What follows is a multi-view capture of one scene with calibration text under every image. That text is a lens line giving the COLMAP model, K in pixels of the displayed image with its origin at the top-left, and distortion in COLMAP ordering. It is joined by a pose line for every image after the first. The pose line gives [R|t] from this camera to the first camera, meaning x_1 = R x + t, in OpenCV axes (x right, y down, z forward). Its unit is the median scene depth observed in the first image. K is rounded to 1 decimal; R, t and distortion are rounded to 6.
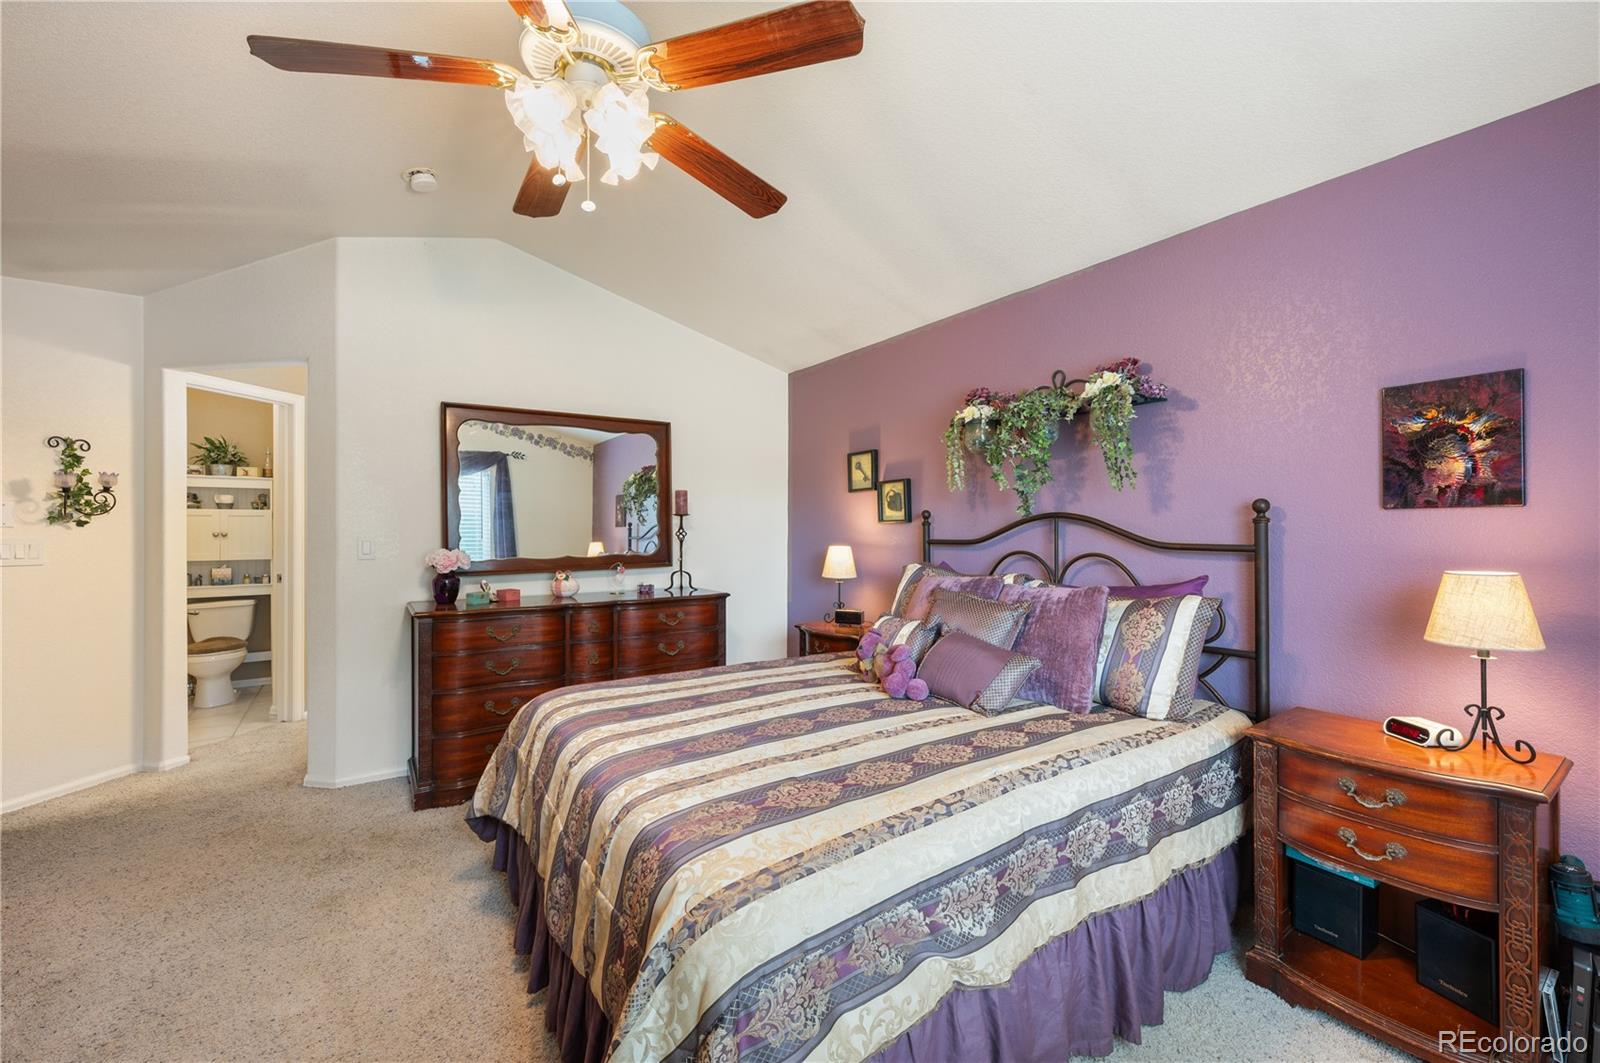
lens RADIAL K [[637.0, 0, 794.5], [0, 637.0, 528.5], [0, 0, 1]] dist [-0.003345, 0.000278]
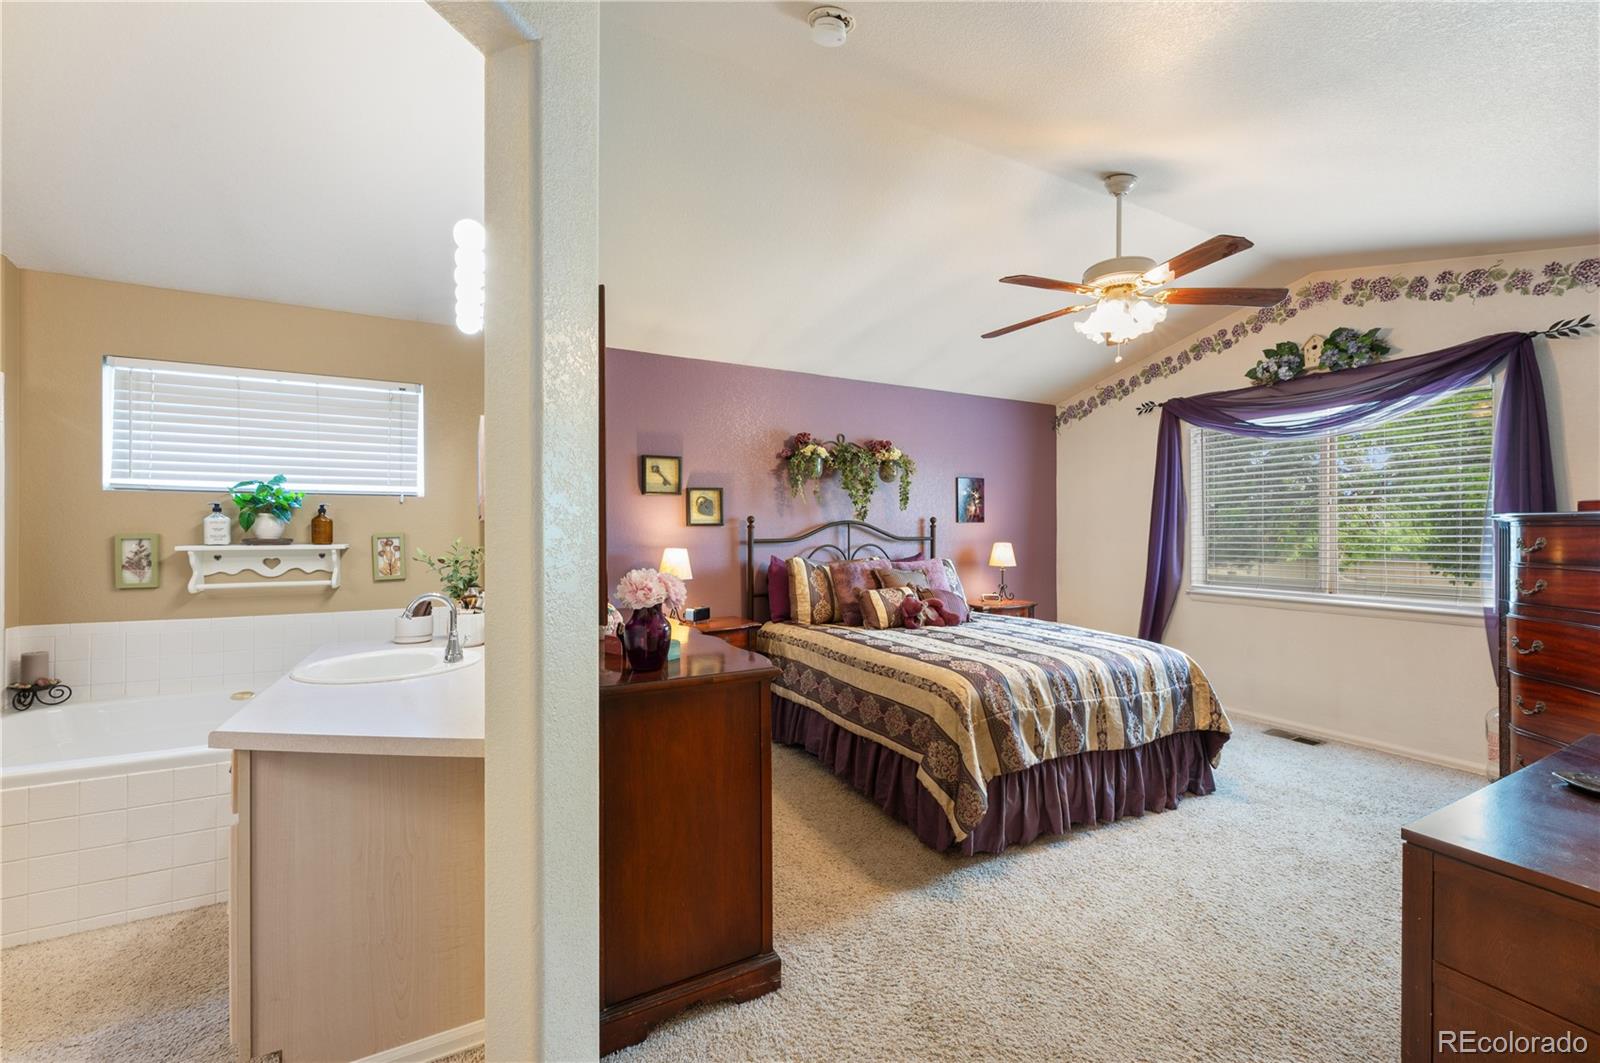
lens RADIAL K [[637.0, 0, 803.1], [0, 637.0, 531.4], [0, 0, 1]] dist [-0.003345, 0.000278]
pose [[0.103125, -0.000534, 0.994668, -0.938250], [0.005982, 0.999982, -0.000084, 0.001468], [-0.994650, 0.005958, 0.103126, 0.707450]]
